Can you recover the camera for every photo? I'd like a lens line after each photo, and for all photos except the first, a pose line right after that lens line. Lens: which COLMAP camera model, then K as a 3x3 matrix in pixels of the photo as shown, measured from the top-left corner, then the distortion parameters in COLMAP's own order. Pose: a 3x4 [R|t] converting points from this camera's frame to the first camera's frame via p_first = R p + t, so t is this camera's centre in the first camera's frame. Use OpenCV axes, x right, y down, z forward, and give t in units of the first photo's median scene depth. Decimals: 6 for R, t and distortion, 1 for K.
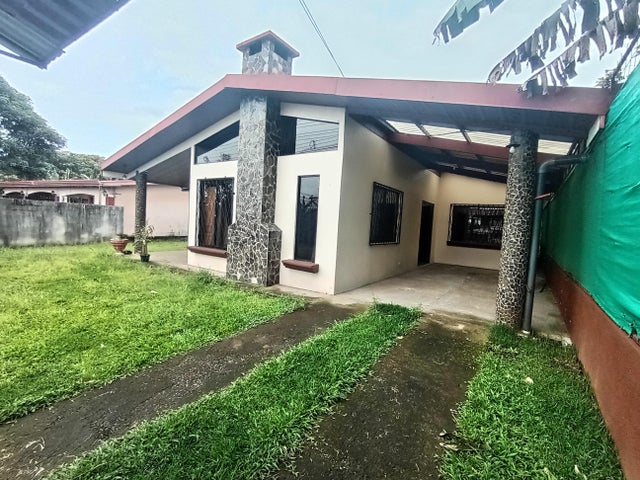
lens RADIAL K [[307.1, 0, 320.0], [0, 307.1, 240.0], [0, 0, 1]] dist [-0.003952, -0.000081]
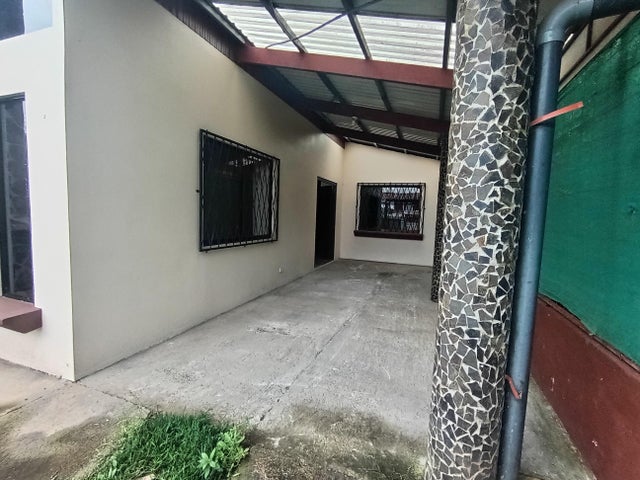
lens RADIAL K [[307.1, 0, 320.0], [0, 307.1, 240.0], [0, 0, 1]] dist [-0.003952, -0.000081]
pose [[0.969742, -0.044478, 0.240044, 0.221475], [0.034465, 0.998358, 0.045756, -0.018417], [-0.241685, -0.036098, 0.969683, 0.410394]]
